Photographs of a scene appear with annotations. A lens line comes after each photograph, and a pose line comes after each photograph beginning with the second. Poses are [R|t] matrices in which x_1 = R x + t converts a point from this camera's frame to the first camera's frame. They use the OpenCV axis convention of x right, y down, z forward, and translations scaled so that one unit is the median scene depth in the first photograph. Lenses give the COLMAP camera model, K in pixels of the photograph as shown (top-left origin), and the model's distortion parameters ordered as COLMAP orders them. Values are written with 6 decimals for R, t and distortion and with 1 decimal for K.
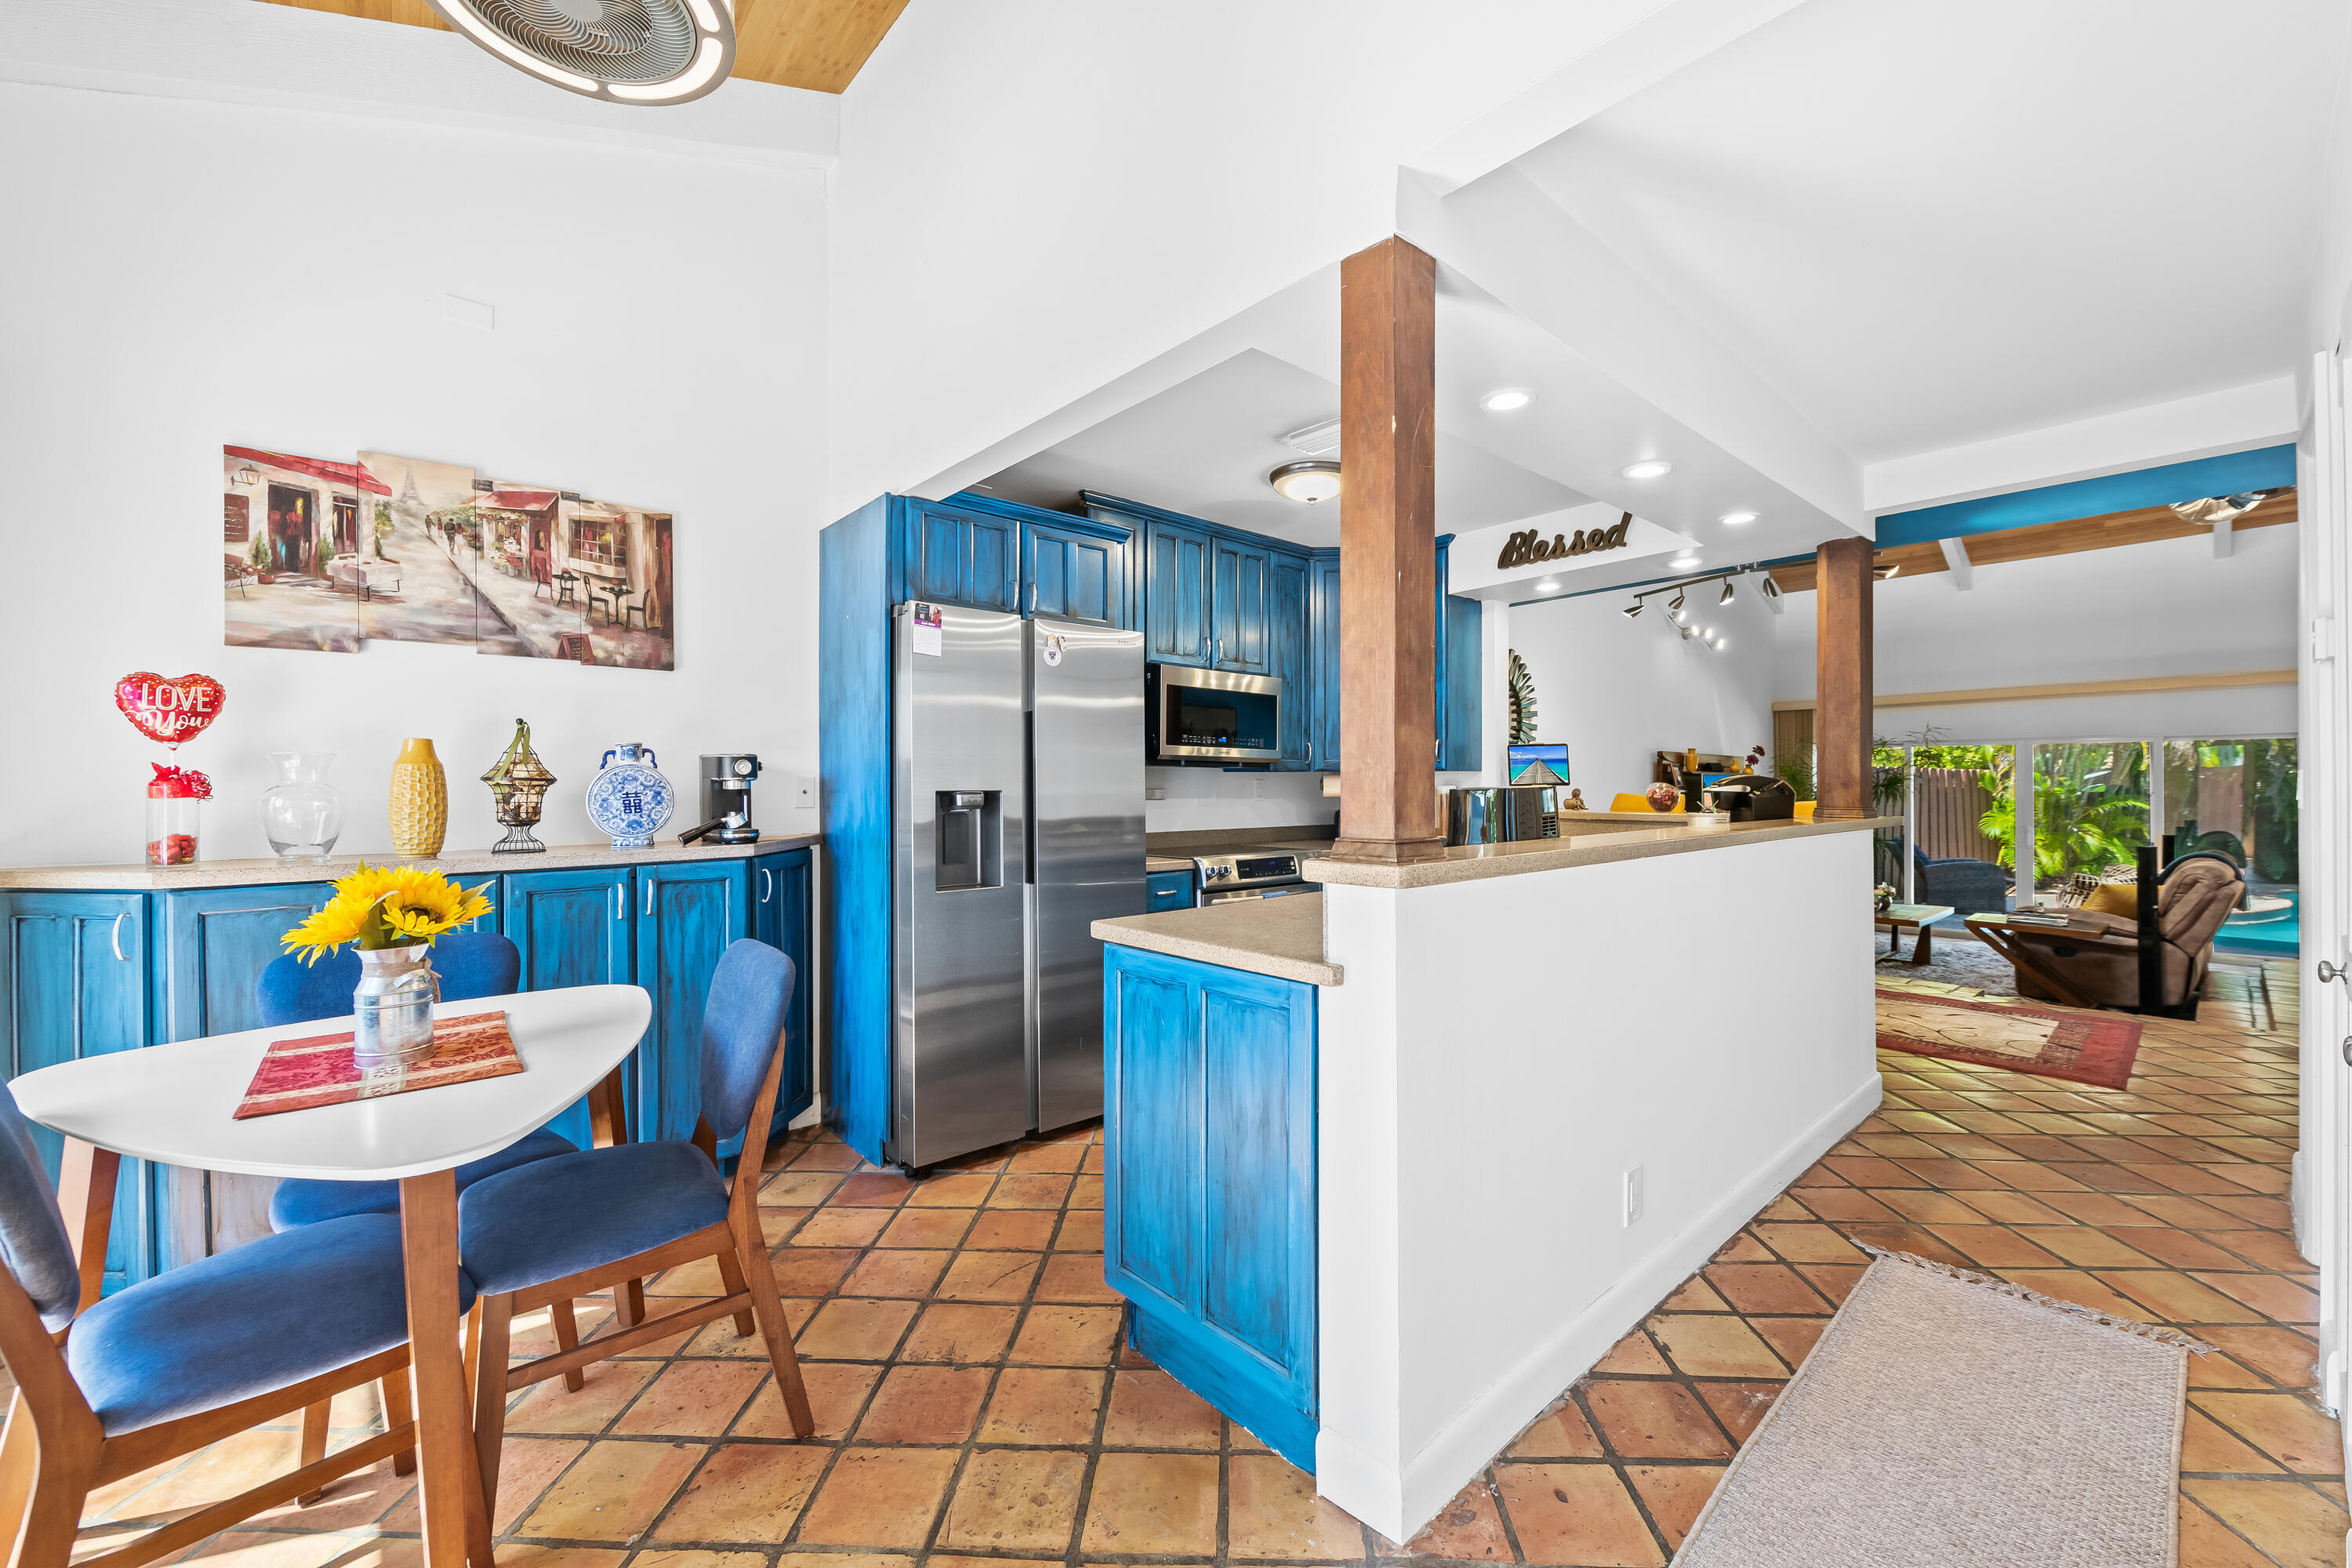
lens RADIAL K [[930.8, 0, 1186.4], [0, 930.8, 781.2], [0, 0, 1]] dist [0.001182, -0.002564]
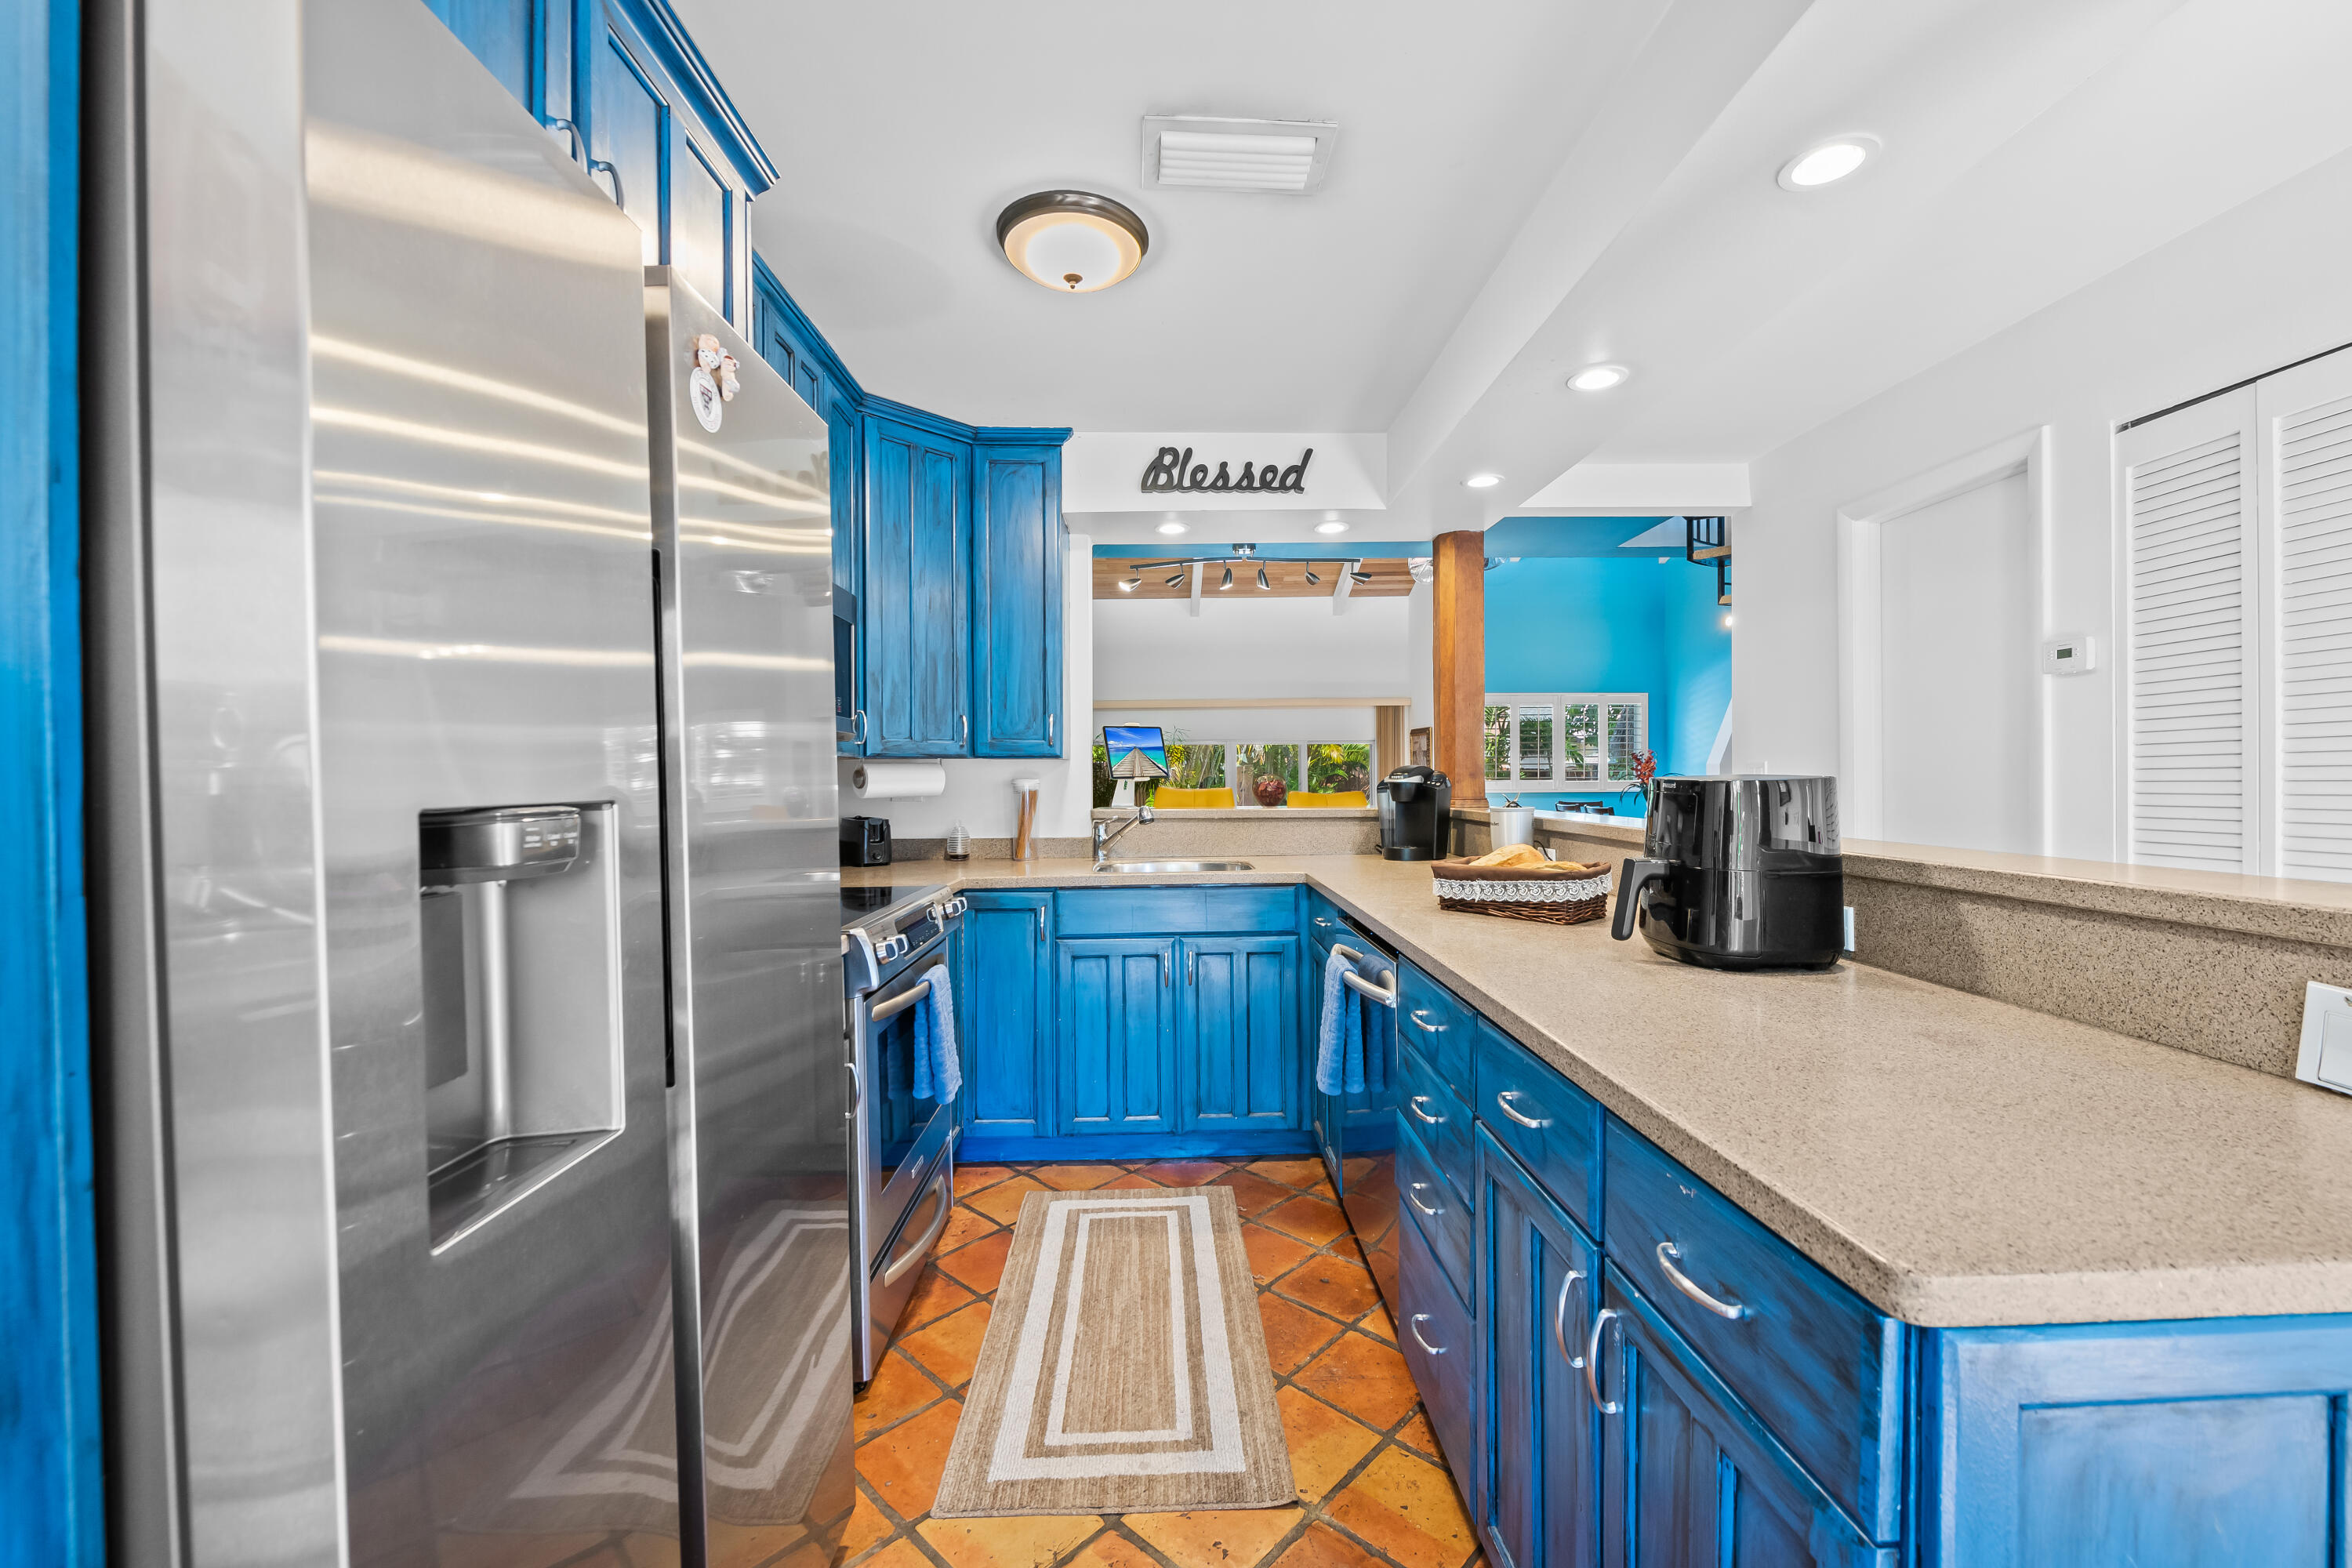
lens RADIAL K [[930.8, 0, 1186.4], [0, 930.8, 781.2], [0, 0, 1]] dist [0.001182, -0.002564]
pose [[0.642148, -0.007515, 0.766544, -0.309351], [0.003432, 0.999970, 0.006929, 0.003004], [-0.766573, -0.001819, 0.642154, 0.684330]]
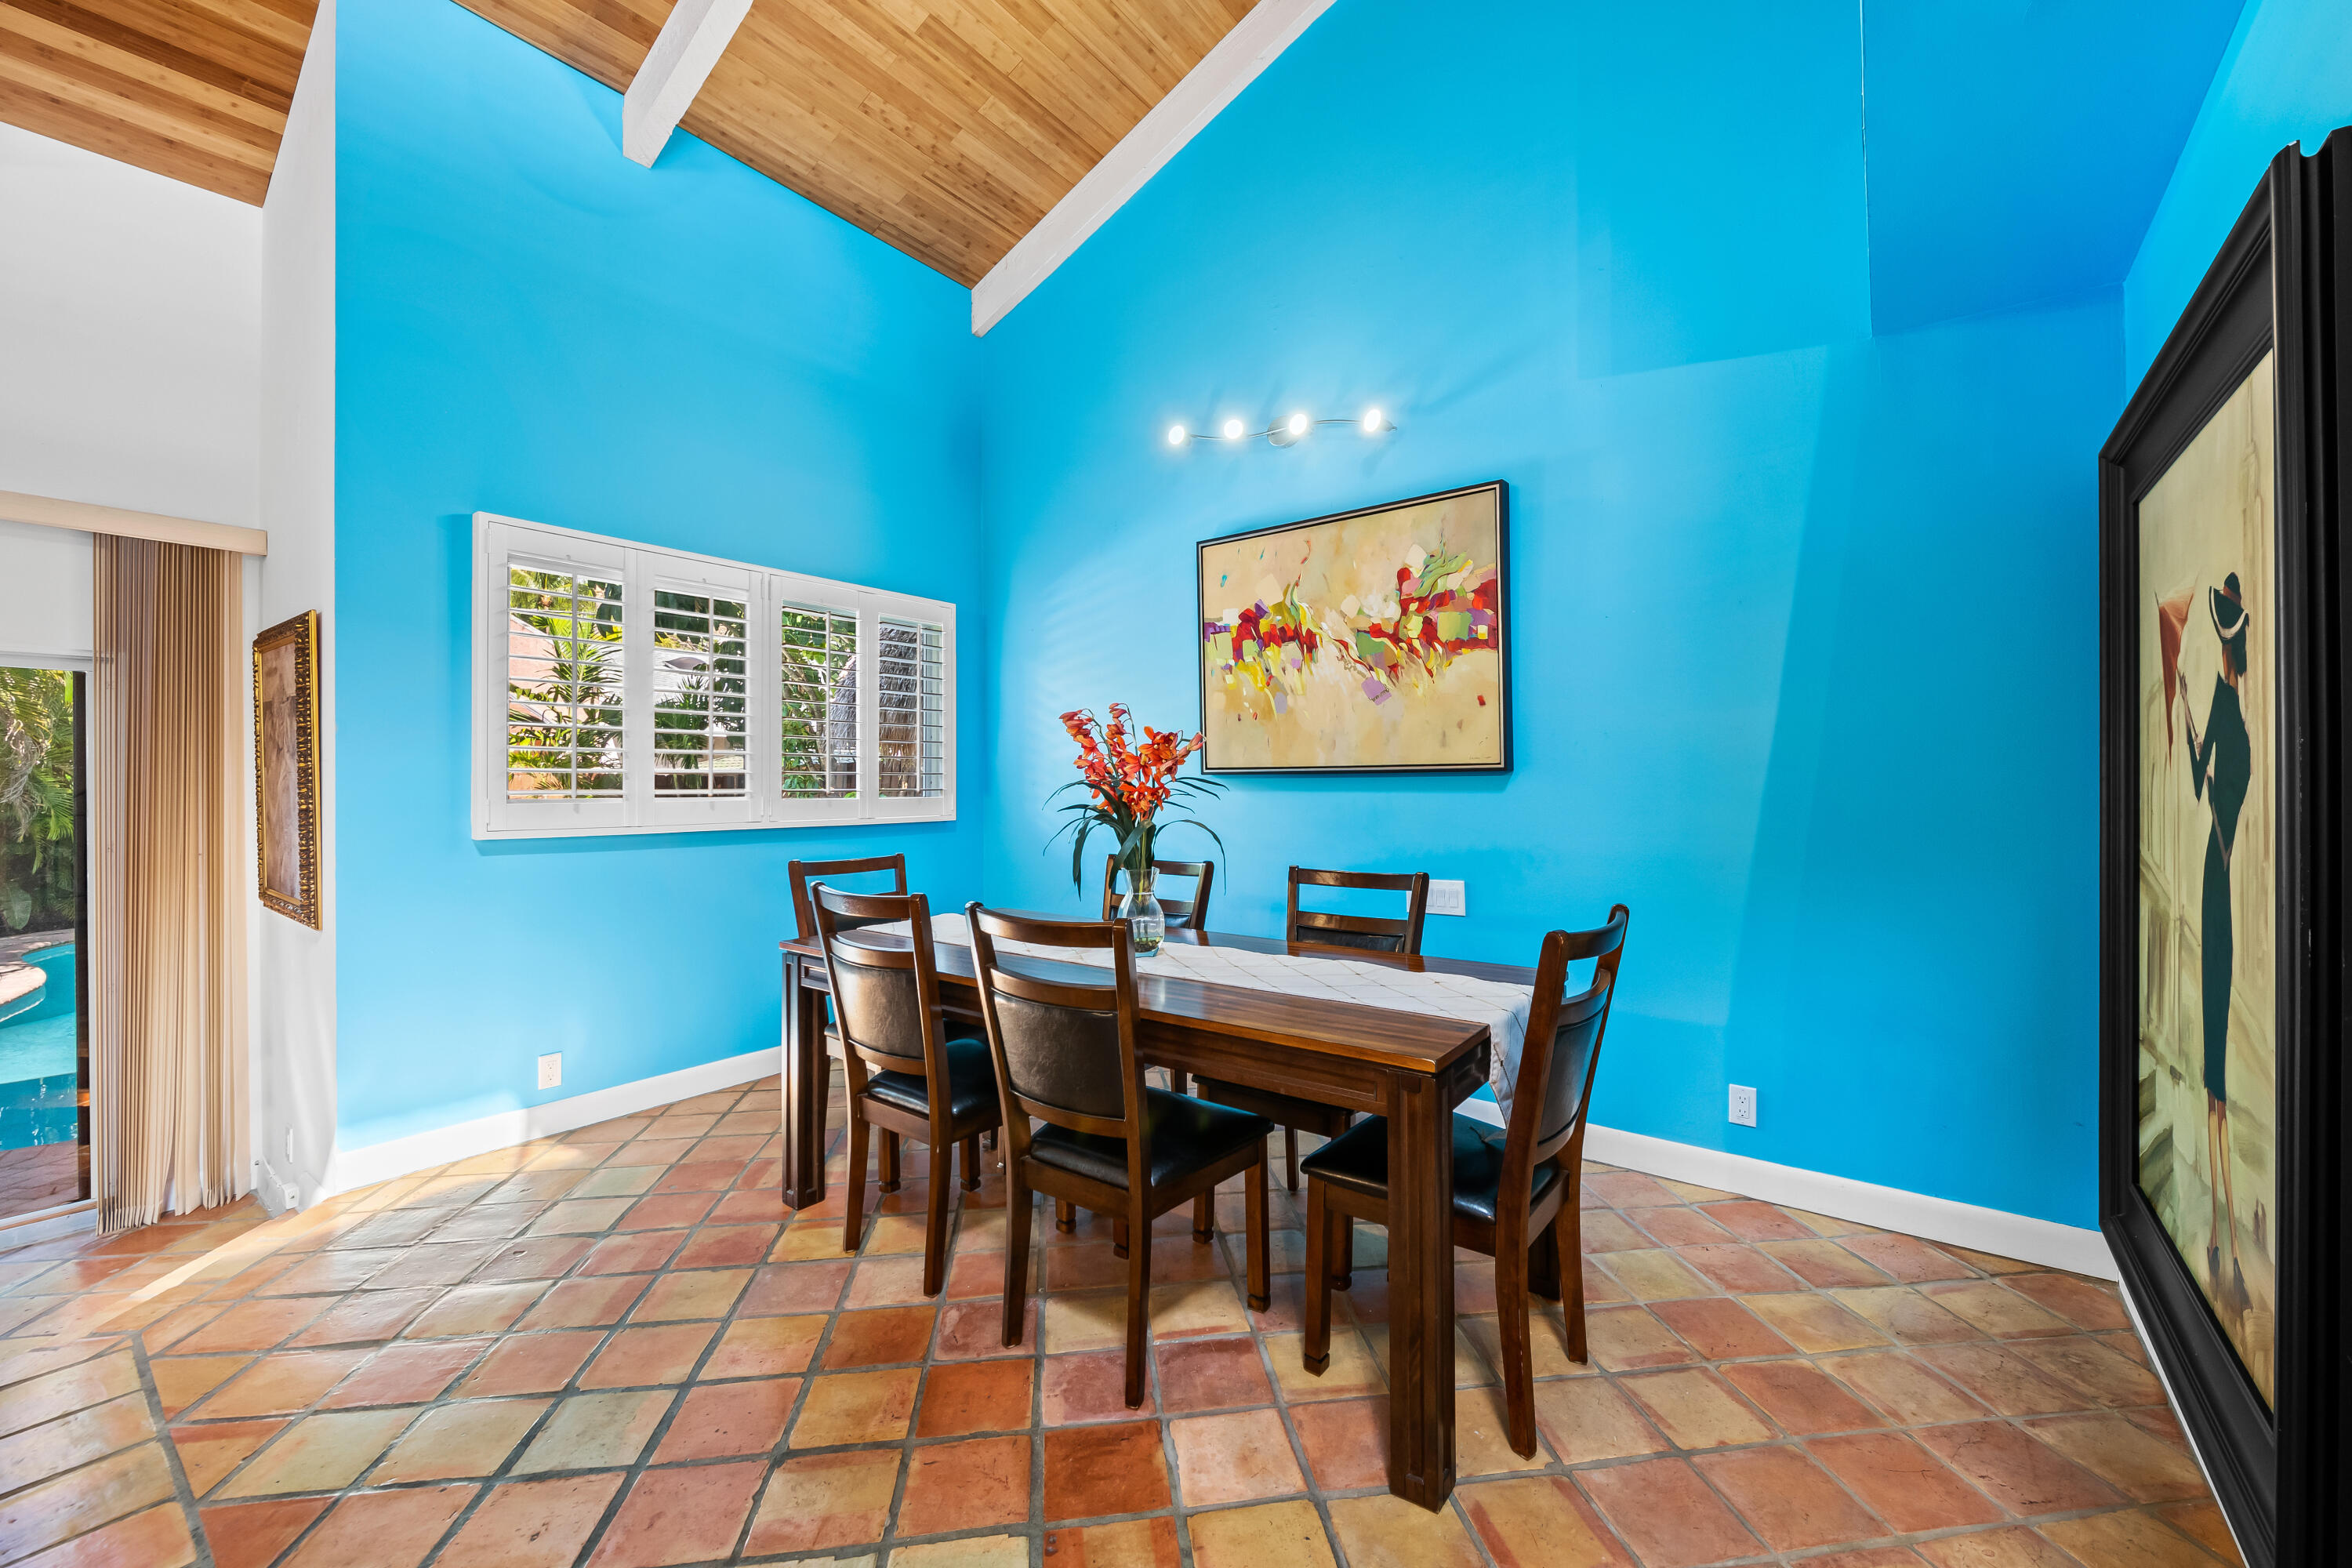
lens RADIAL K [[930.8, 0, 1186.4], [0, 930.8, 781.2], [0, 0, 1]] dist [0.001182, -0.002564]
pose [[-0.192762, 0.001012, 0.981245, 1.733173], [-0.001555, 0.999998, -0.001337, 0.005622], [-0.981244, -0.001783, -0.192760, 1.476656]]
